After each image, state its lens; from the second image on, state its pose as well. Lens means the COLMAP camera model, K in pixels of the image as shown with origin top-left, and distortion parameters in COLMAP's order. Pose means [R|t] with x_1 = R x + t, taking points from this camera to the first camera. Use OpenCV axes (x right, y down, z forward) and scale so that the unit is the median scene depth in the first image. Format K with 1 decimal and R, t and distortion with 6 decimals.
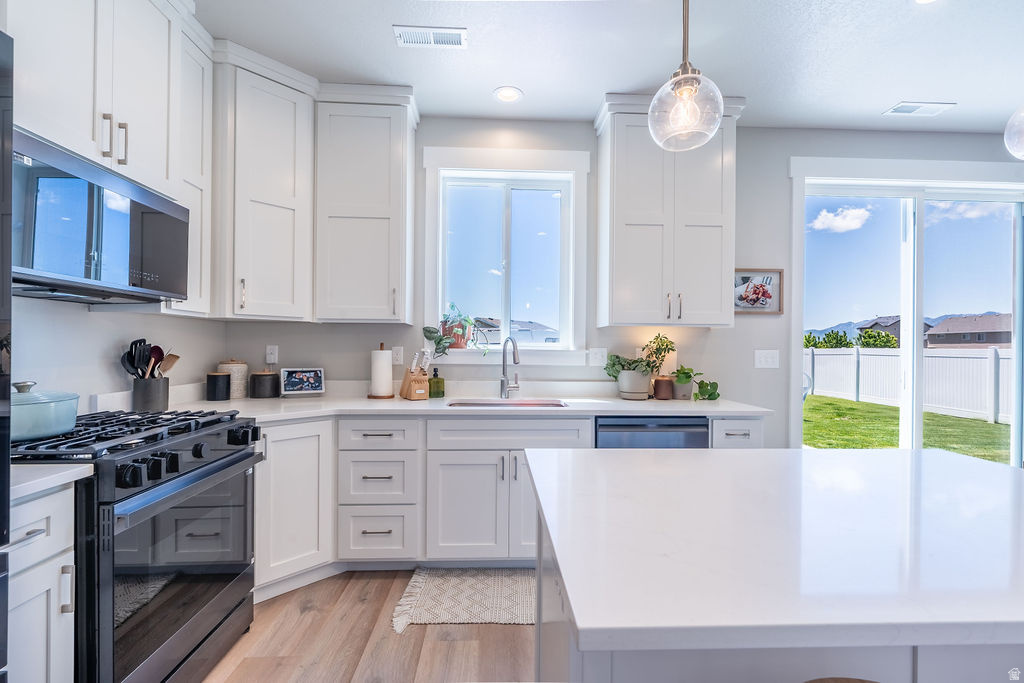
lens RADIAL K [[465.2, 0, 517.1], [0, 465.2, 345.2], [0, 0, 1]] dist [-0.004126, 0.001369]
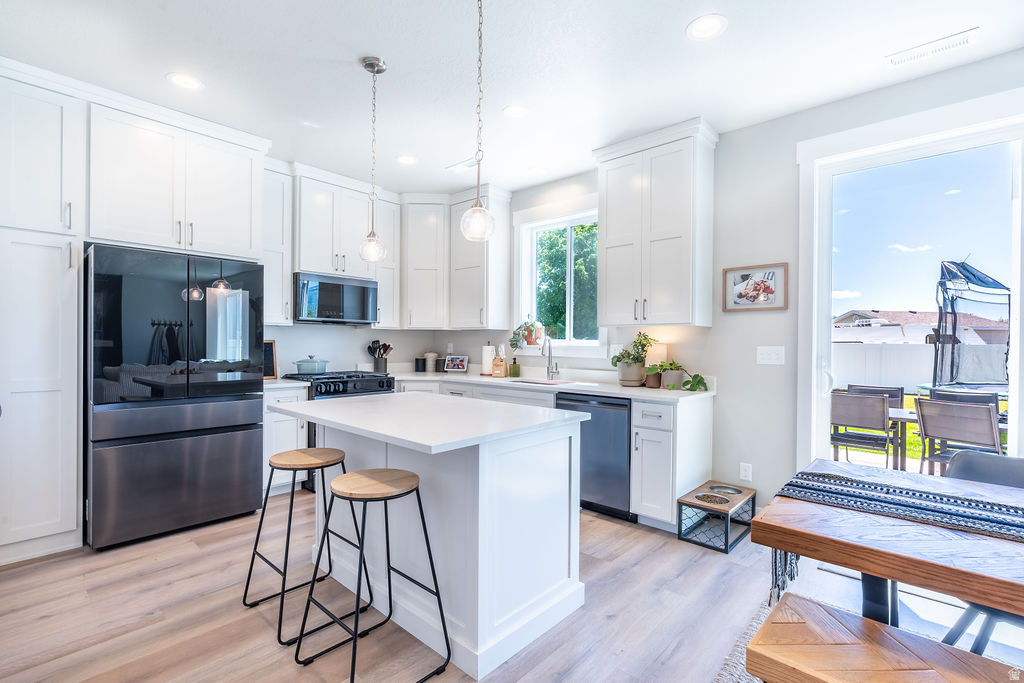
lens RADIAL K [[465.2, 0, 507.8], [0, 465.2, 343.2], [0, 0, 1]] dist [-0.004126, 0.001369]
pose [[0.707833, -0.002822, -0.706374, 1.093964], [0.000829, 0.999995, -0.003165, 0.007925], [0.706379, 0.001655, 0.707832, -0.114872]]
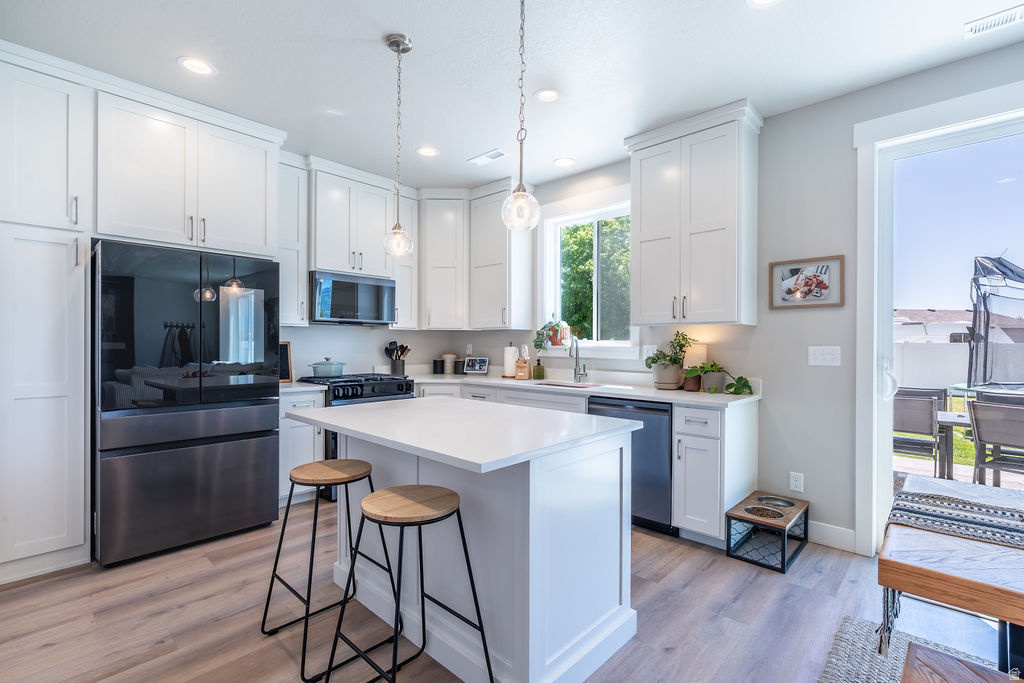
lens RADIAL K [[465.2, 0, 507.1], [0, 465.2, 342.9], [0, 0, 1]] dist [-0.004126, 0.001369]
pose [[0.694331, -0.007216, -0.719619, 0.991670], [0.004876, 0.999974, -0.005322, 0.007028], [0.719639, 0.000186, 0.694348, -0.097010]]
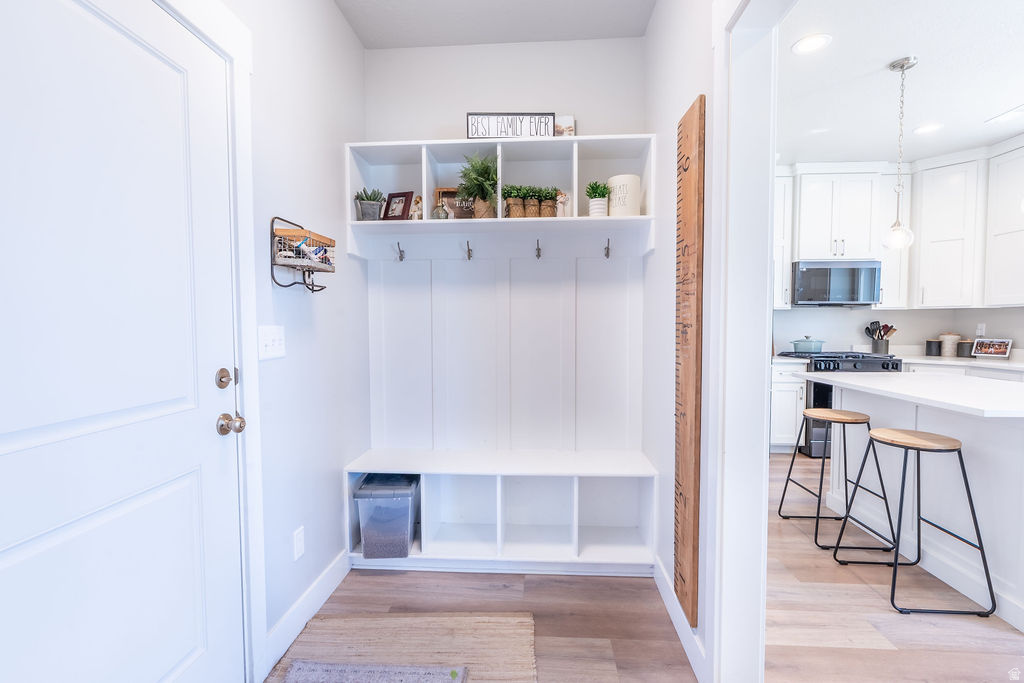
lens RADIAL K [[465.2, 0, 516.6], [0, 465.2, 345.3], [0, 0, 1]] dist [-0.004126, 0.001369]
pose [[-0.103480, 0.036504, -0.993961, 1.372496], [0.005043, 0.999333, 0.036176, 0.011091], [0.994619, -0.001269, -0.103595, -0.395390]]
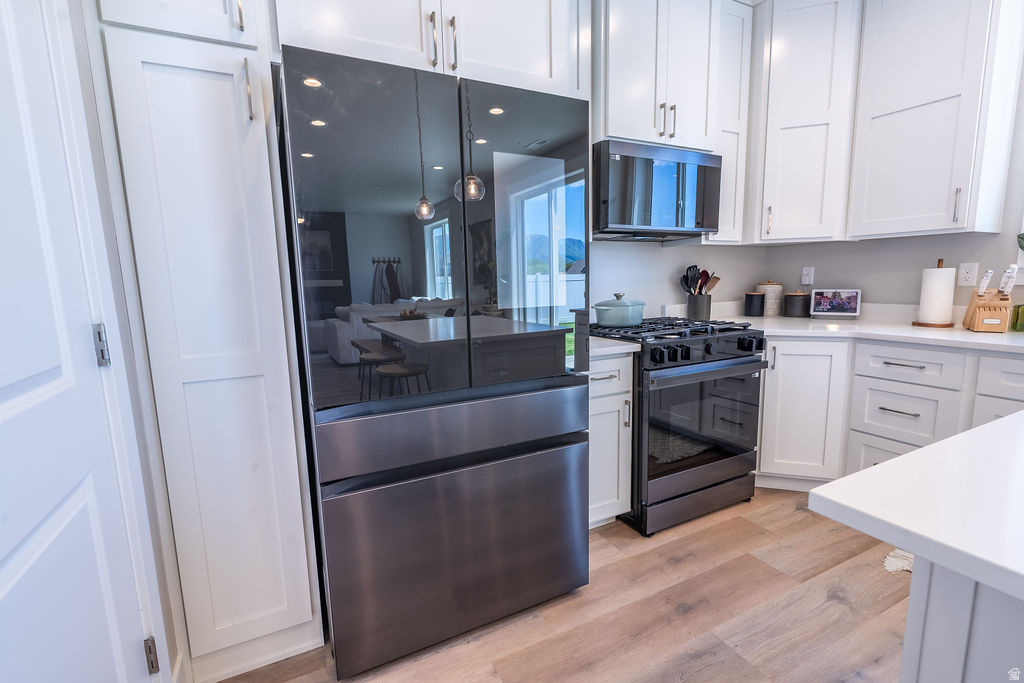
lens RADIAL K [[465.2, 0, 506.9], [0, 465.2, 344.7], [0, 0, 1]] dist [-0.004126, 0.001369]
pose [[0.405318, 0.115098, -0.906901, 0.190252], [0.030035, 0.989830, 0.139046, 0.009673], [0.913682, -0.083597, 0.397739, -0.035765]]
